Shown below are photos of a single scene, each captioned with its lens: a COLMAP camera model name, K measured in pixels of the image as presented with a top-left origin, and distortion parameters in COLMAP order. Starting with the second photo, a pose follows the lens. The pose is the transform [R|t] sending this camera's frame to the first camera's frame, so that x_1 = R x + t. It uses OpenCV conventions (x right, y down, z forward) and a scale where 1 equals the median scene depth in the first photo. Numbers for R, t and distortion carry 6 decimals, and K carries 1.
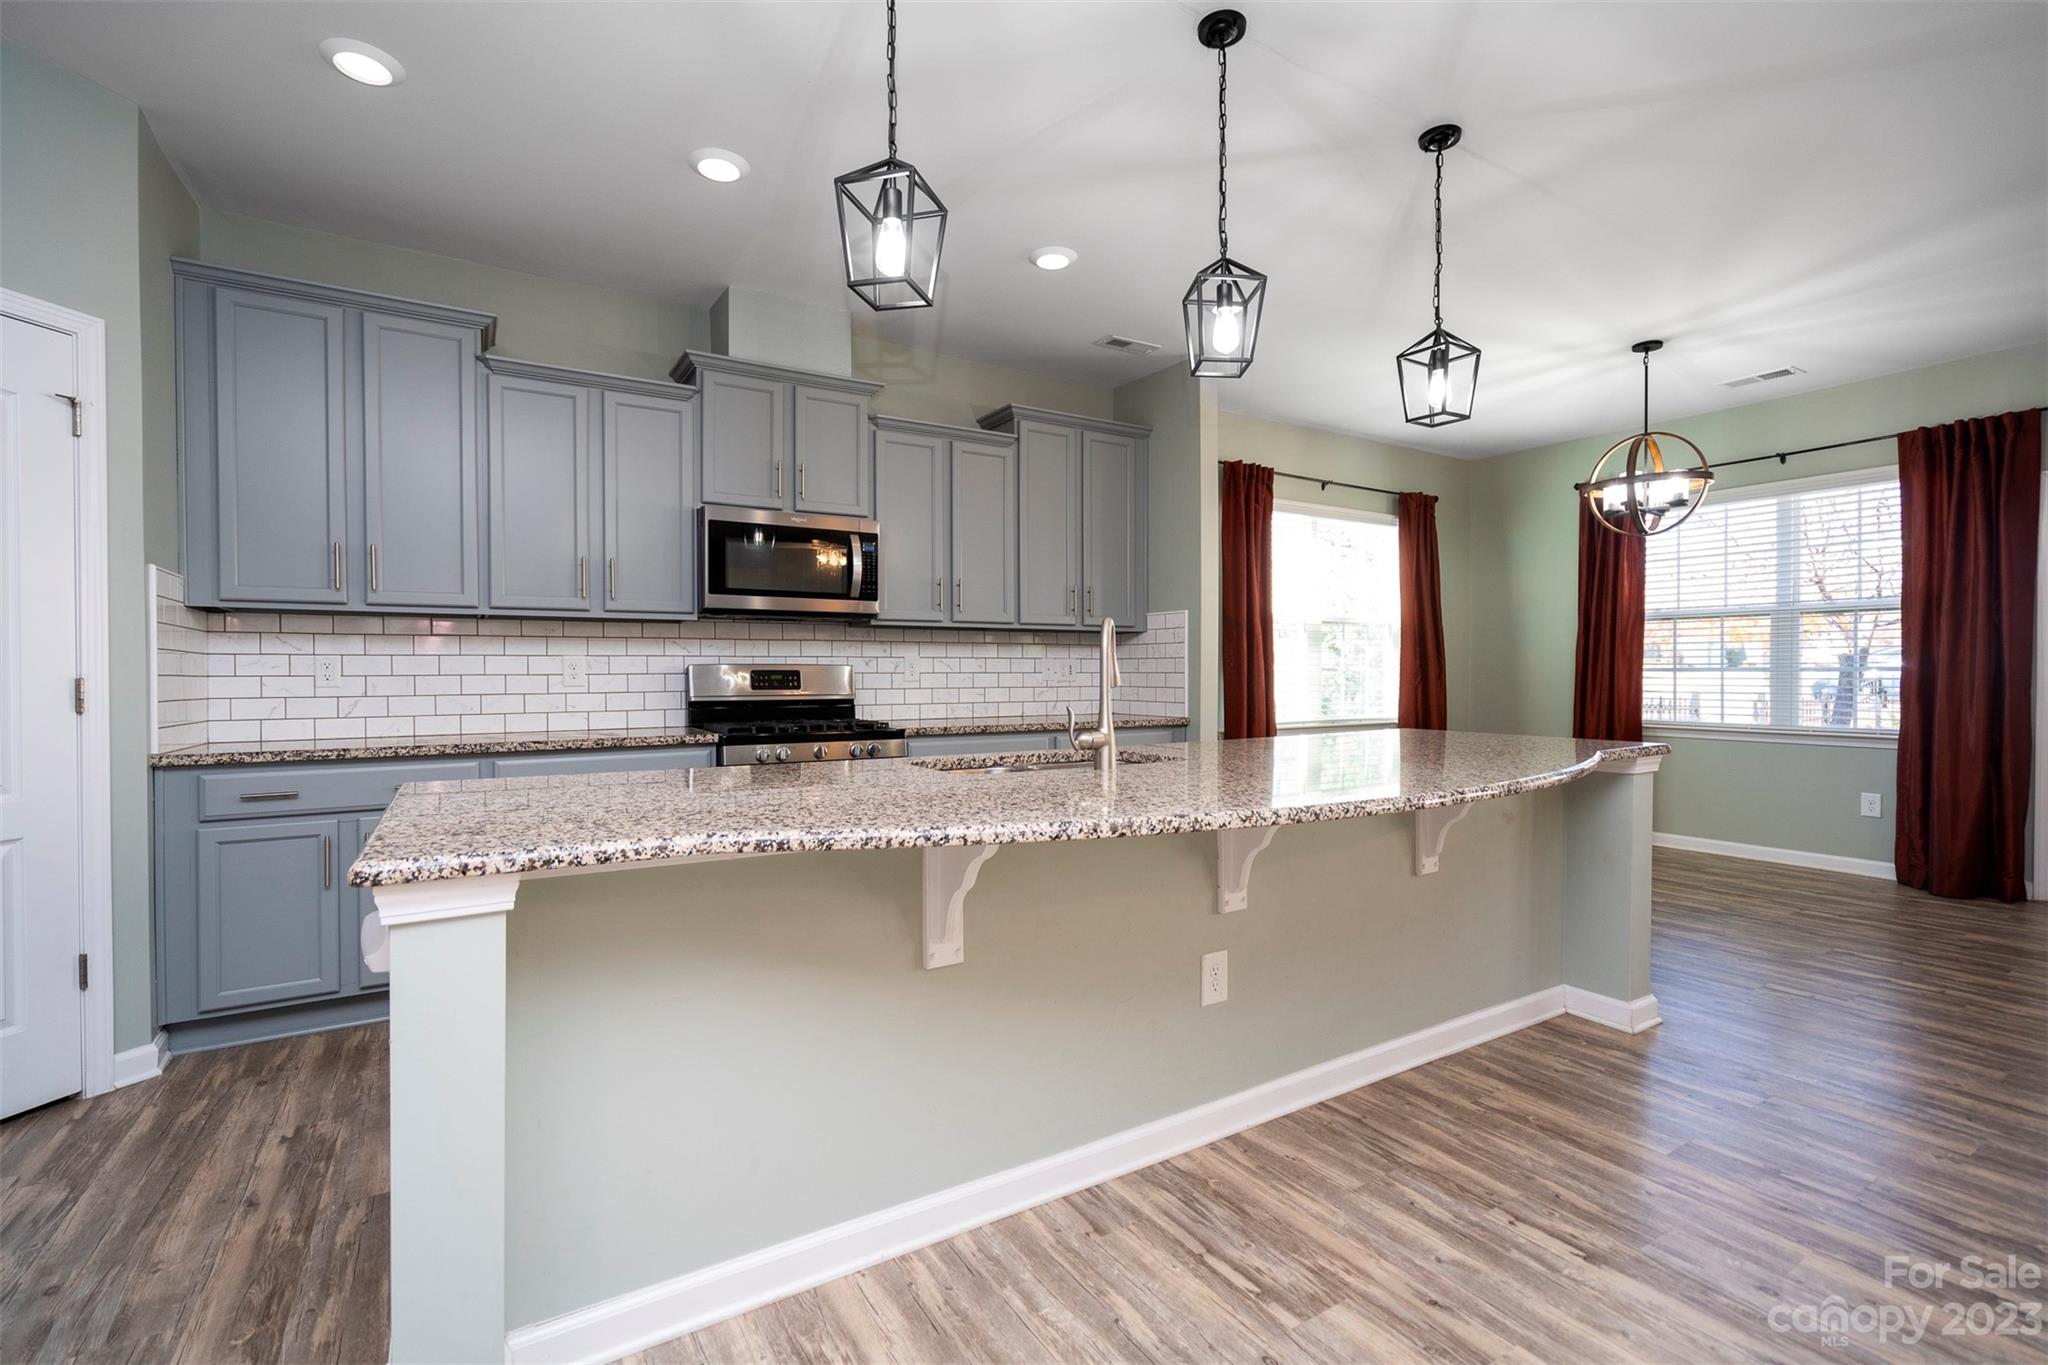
lens RADIAL K [[917.2, 0, 1029.3], [0, 917.2, 675.7], [0, 0, 1]] dist [-0.008398, 0.003001]
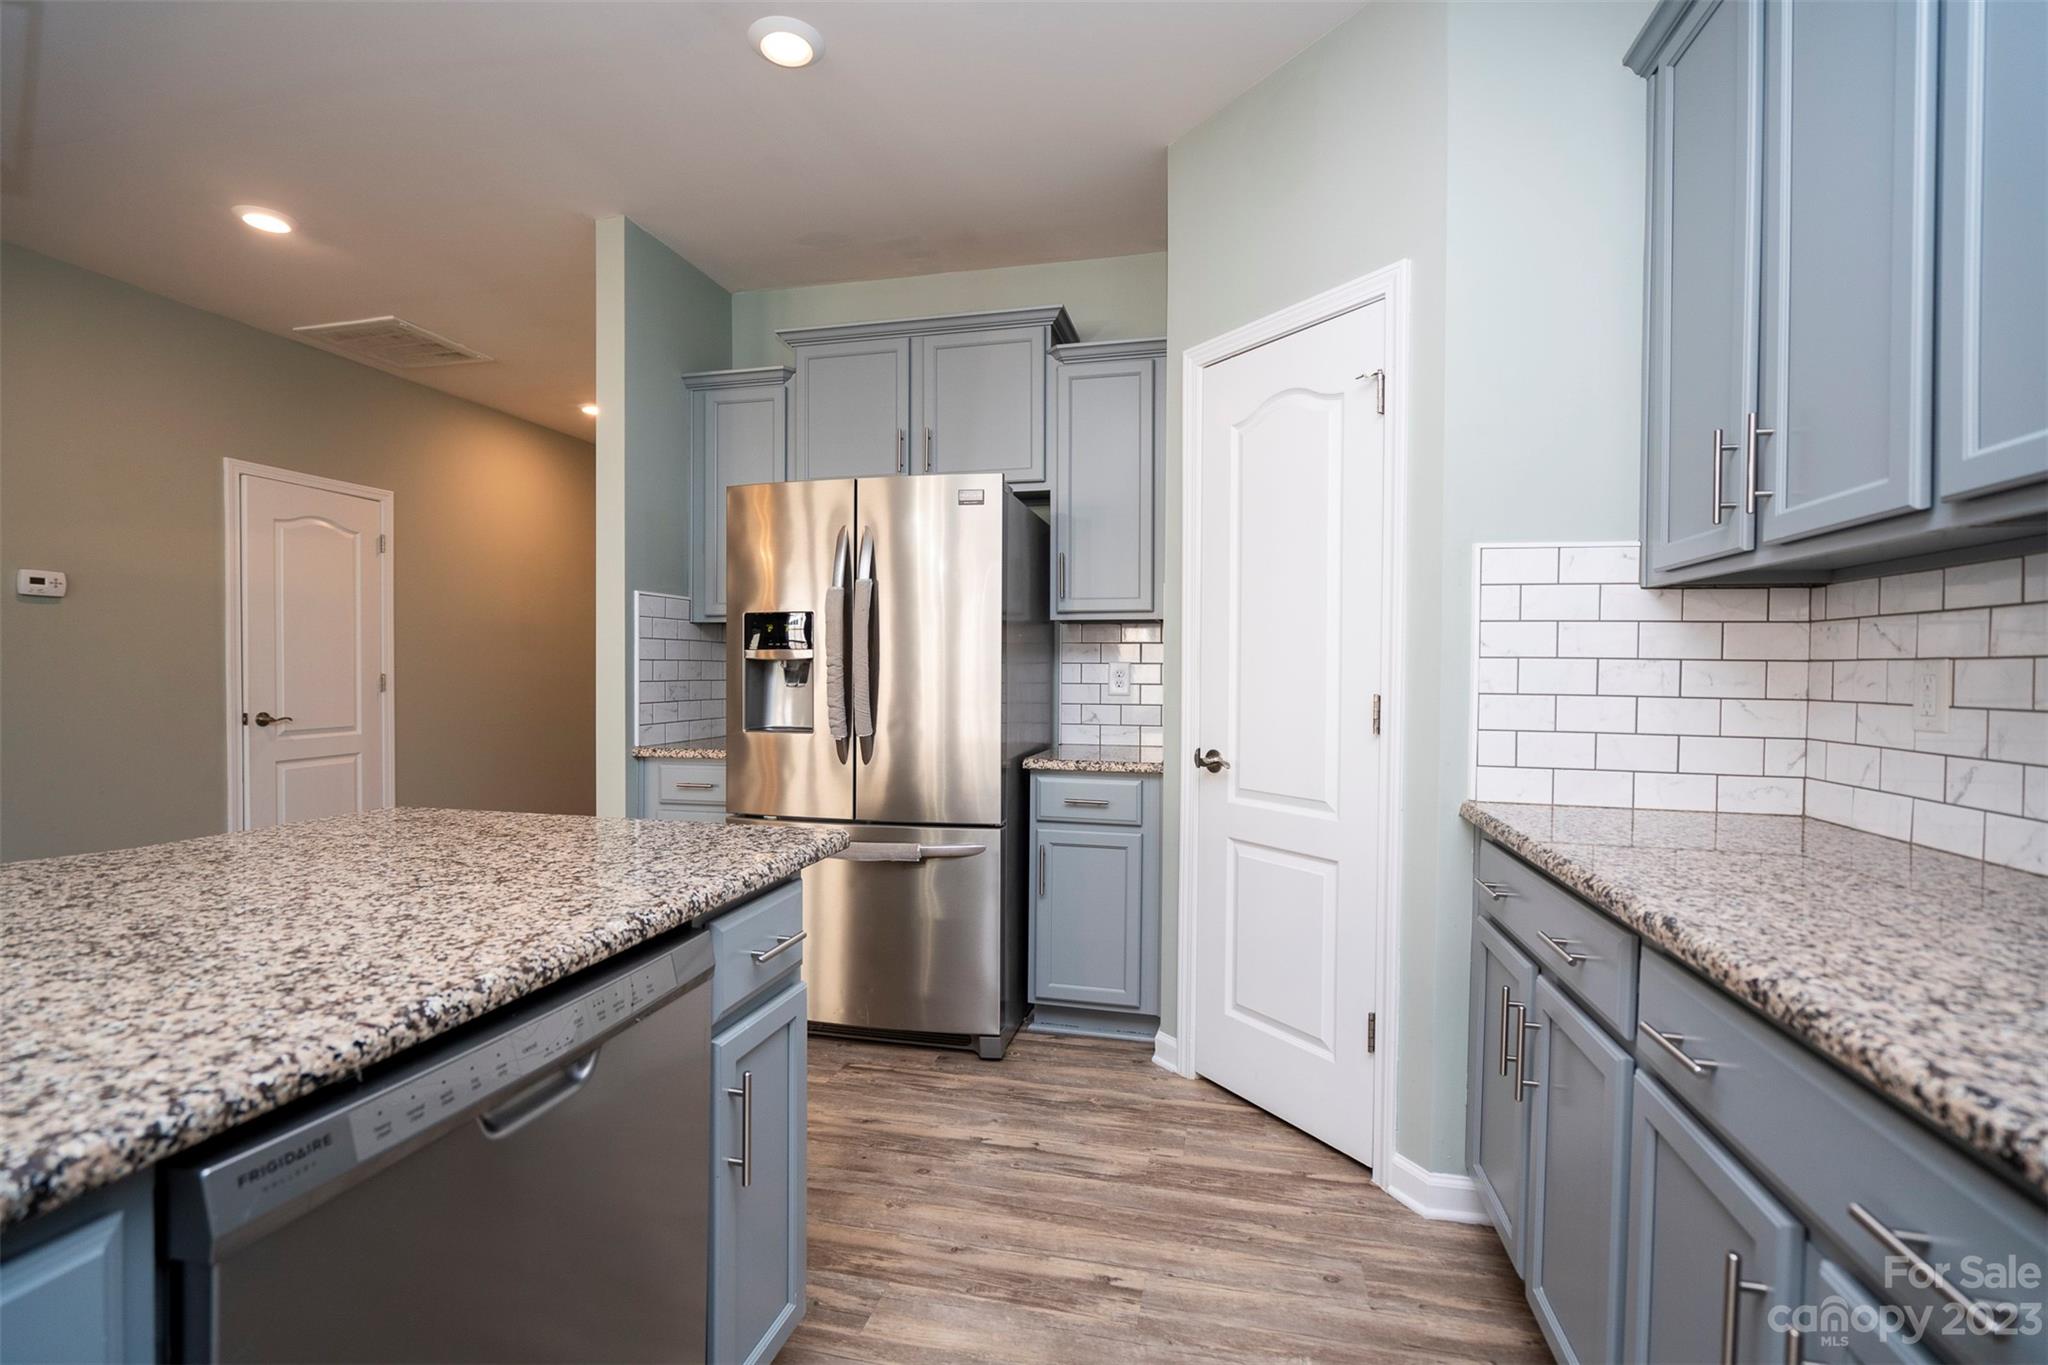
lens RADIAL K [[917.2, 0, 1027.9], [0, 917.2, 681.5], [0, 0, 1]] dist [-0.008398, 0.003001]
pose [[-0.710783, 0.004783, -0.703395, -0.194016], [-0.008008, 0.999857, 0.014891, -0.019362], [0.703365, 0.016217, -0.710644, 1.379312]]
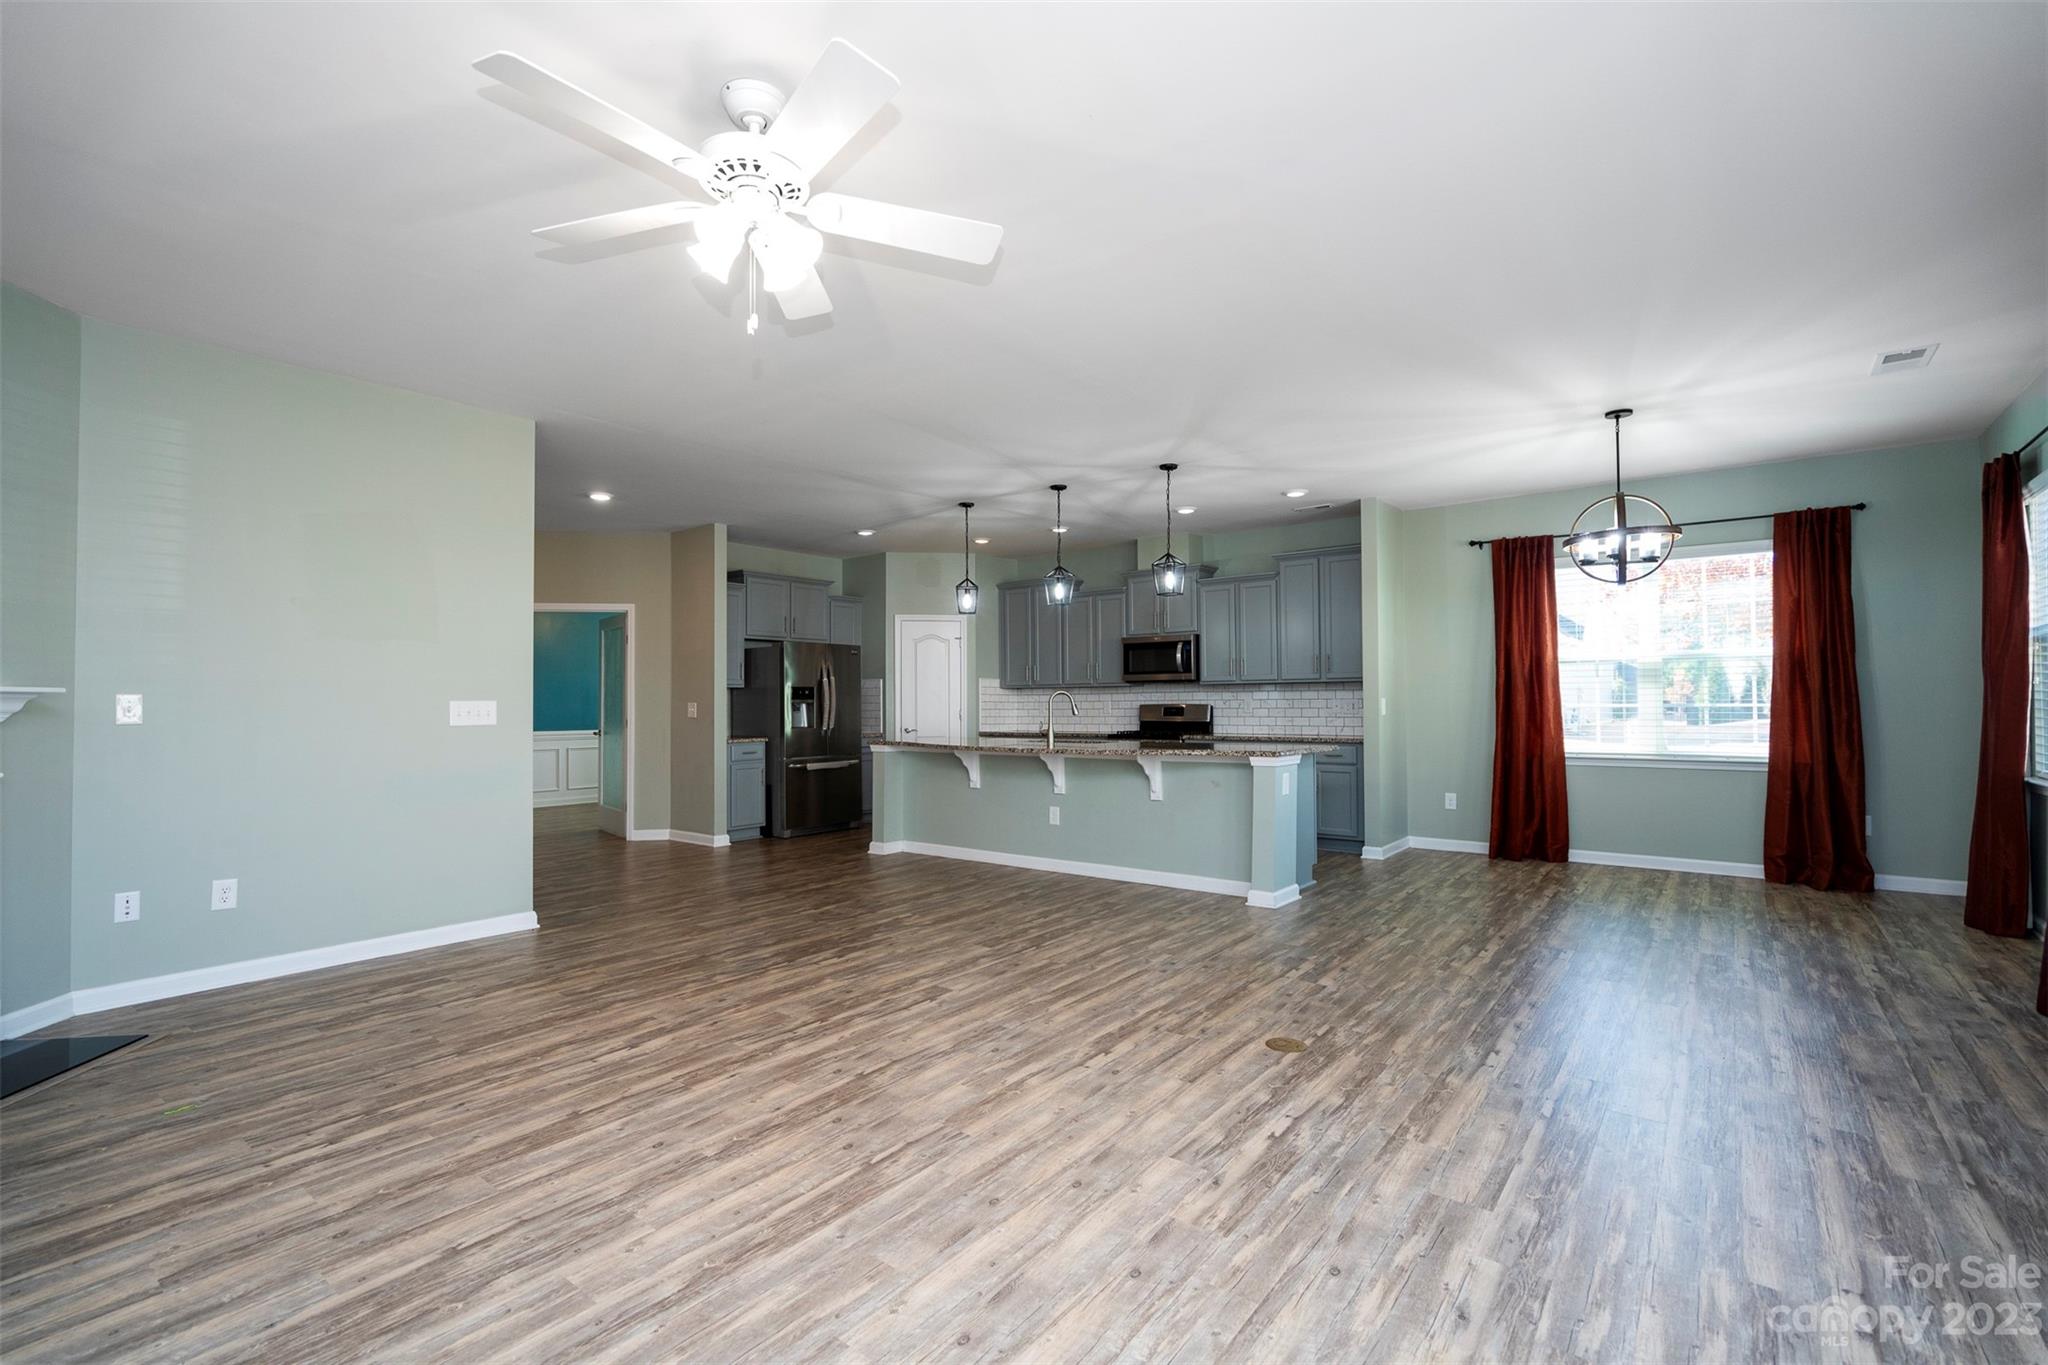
lens RADIAL K [[917.2, 0, 1040.3], [0, 917.2, 692.7], [0, 0, 1]] dist [-0.008398, 0.003001]
pose [[0.359150, -0.011158, -0.933213, 2.690727], [0.001515, 0.999934, -0.011372, -0.025854], [0.933279, 0.002671, 0.359143, -0.082666]]
